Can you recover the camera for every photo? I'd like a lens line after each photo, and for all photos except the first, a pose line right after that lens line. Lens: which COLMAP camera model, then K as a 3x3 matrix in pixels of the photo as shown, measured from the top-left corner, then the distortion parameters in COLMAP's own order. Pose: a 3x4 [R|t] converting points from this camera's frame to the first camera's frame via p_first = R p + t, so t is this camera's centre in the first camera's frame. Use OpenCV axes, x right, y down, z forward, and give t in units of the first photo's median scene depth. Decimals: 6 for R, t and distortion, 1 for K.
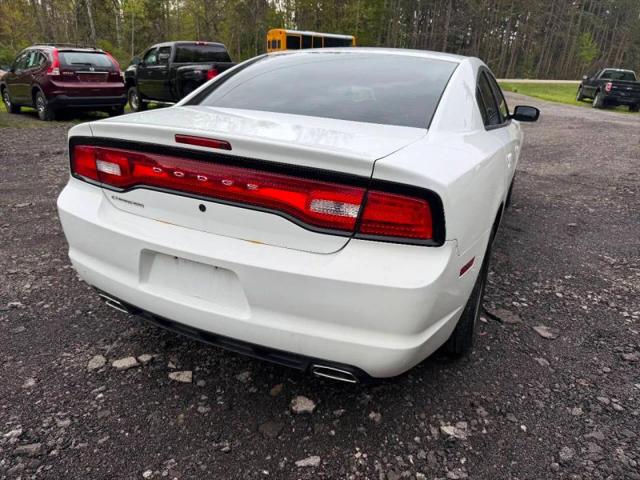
lens RADIAL K [[452.1, 0, 323.5], [0, 452.1, 241.1], [0, 0, 1]] dist [0.022094, -0.030356]
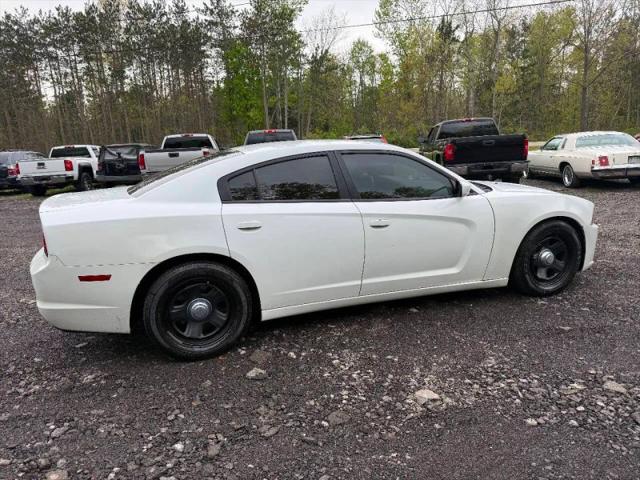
lens RADIAL K [[452.1, 0, 319.5], [0, 452.1, 238.2], [0, 0, 1]] dist [0.022094, -0.030356]
pose [[0.682530, 0.088639, -0.725462, 1.867182], [-0.193673, 0.979068, -0.062586, -0.130629], [0.704729, 0.183219, 0.685410, 0.341436]]
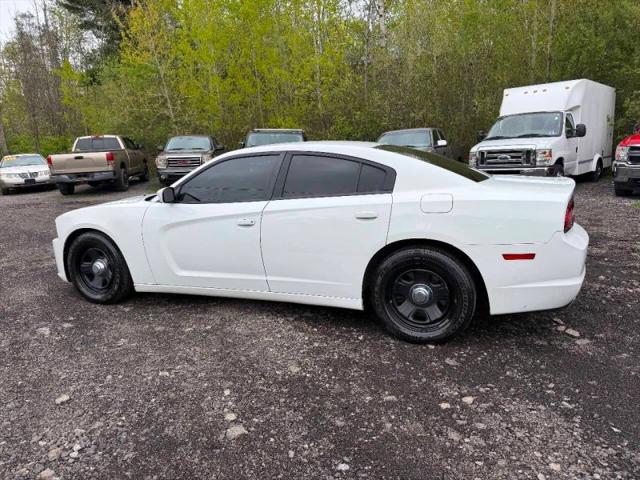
lens RADIAL K [[452.1, 0, 316.7], [0, 452.1, 235.9], [0, 0, 1]] dist [0.022094, -0.030356]
pose [[-0.043321, -0.227852, 0.972732, -2.012163], [0.381157, 0.896233, 0.226907, -0.795961], [-0.923495, 0.380593, 0.048022, 1.747431]]
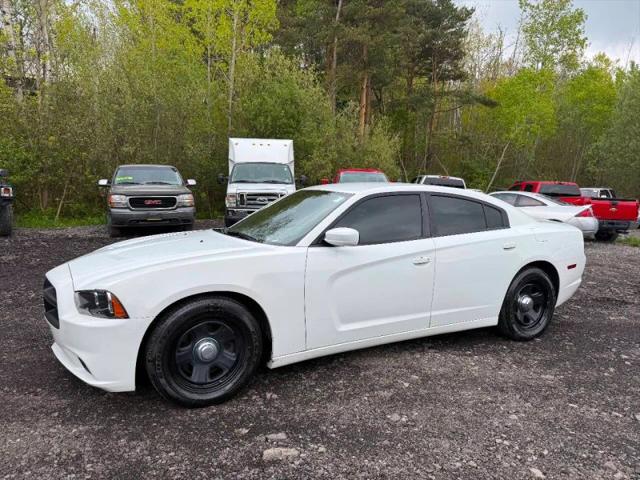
lens RADIAL K [[452.1, 0, 322.2], [0, 452.1, 243.1], [0, 0, 1]] dist [0.022094, -0.030356]
pose [[-0.792887, -0.137257, 0.593710, -0.932028], [0.155141, 0.896729, 0.414498, -1.436024], [-0.589289, 0.420759, -0.689710, 3.590208]]
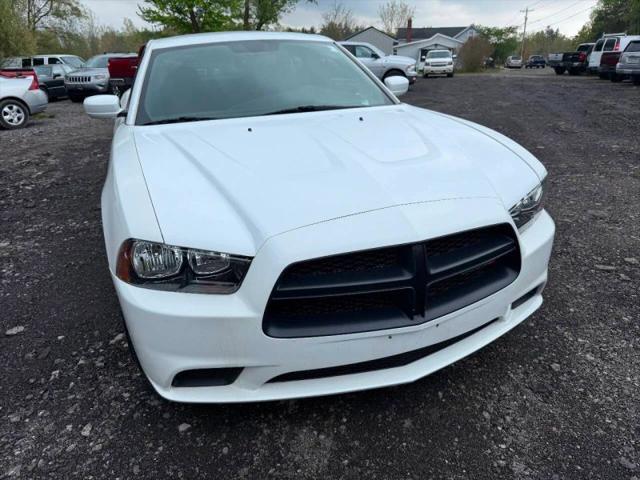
lens RADIAL K [[452.1, 0, 316.8], [0, 452.1, 242.8], [0, 0, 1]] dist [0.022094, -0.030356]
pose [[-0.715614, 0.248423, -0.652826, 1.422454], [-0.237477, 0.792414, 0.561859, -1.157145], [0.656887, 0.557105, -0.508068, 3.343809]]
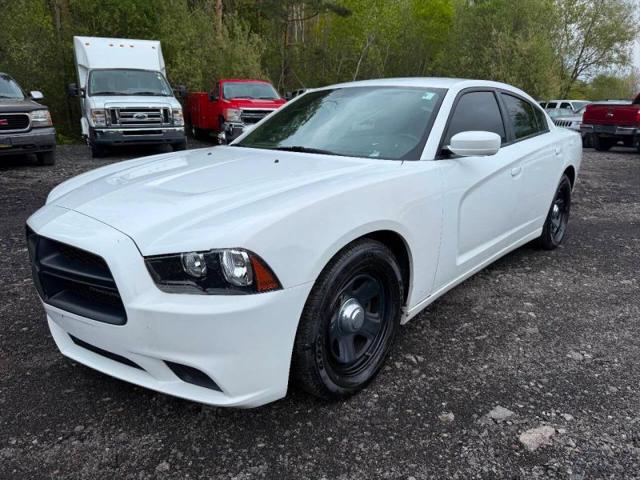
lens RADIAL K [[452.1, 0, 324.5], [0, 452.1, 240.4], [0, 0, 1]] dist [0.022094, -0.030356]
pose [[-0.957548, -0.131726, 0.256417, 0.040810], [0.047492, 0.805255, 0.591023, -1.310565], [-0.284334, 0.578111, -0.764815, 3.641094]]
